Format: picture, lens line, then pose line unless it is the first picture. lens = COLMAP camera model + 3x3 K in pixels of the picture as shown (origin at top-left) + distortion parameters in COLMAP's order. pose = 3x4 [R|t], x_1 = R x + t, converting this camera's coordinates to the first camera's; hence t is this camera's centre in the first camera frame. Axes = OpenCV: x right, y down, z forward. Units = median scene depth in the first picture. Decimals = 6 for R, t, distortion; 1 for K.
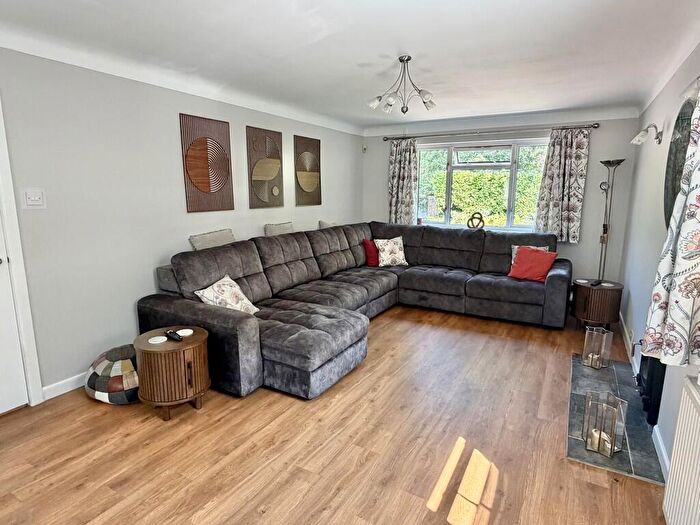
lens RADIAL K [[397.6, 0, 351.2], [0, 397.6, 261.5], [0, 0, 1]] dist [0.001216, 0.000879]
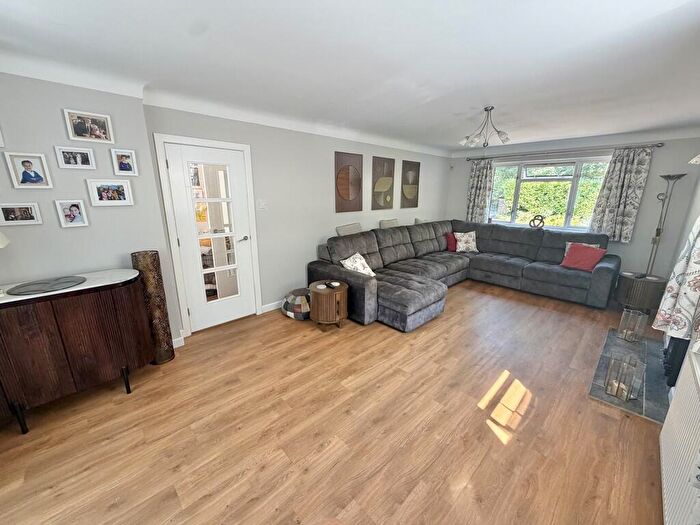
lens RADIAL K [[279.1, 0, 350.0], [0, 279.1, 262.6], [0, 0, 1]] dist [-0.000365, 0.000493]
pose [[0.957711, 0.071664, -0.278666, -0.021173], [-0.052303, 0.995711, 0.076312, -0.008594], [0.282940, -0.058510, 0.957351, -0.117468]]
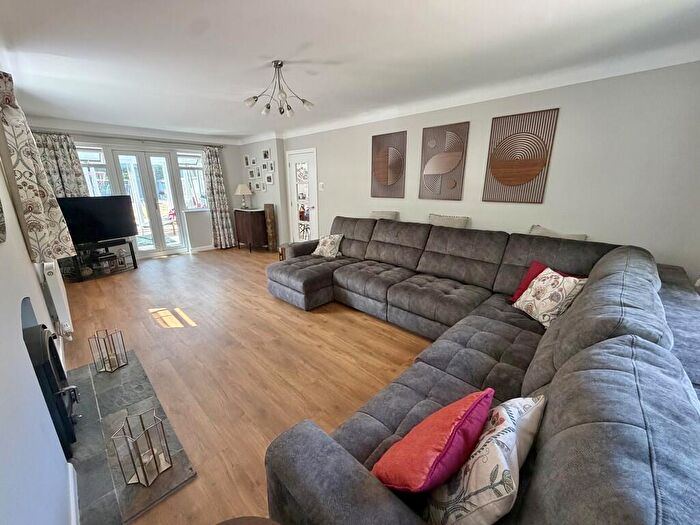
lens RADIAL K [[279.1, 0, 351.7], [0, 279.1, 262.8], [0, 0, 1]] dist [-0.000365, 0.000493]
pose [[-0.244506, 0.273182, -0.930370, 0.900302], [-0.164440, 0.933913, 0.317438, -0.256331], [0.955603, 0.230605, -0.183425, 1.376574]]
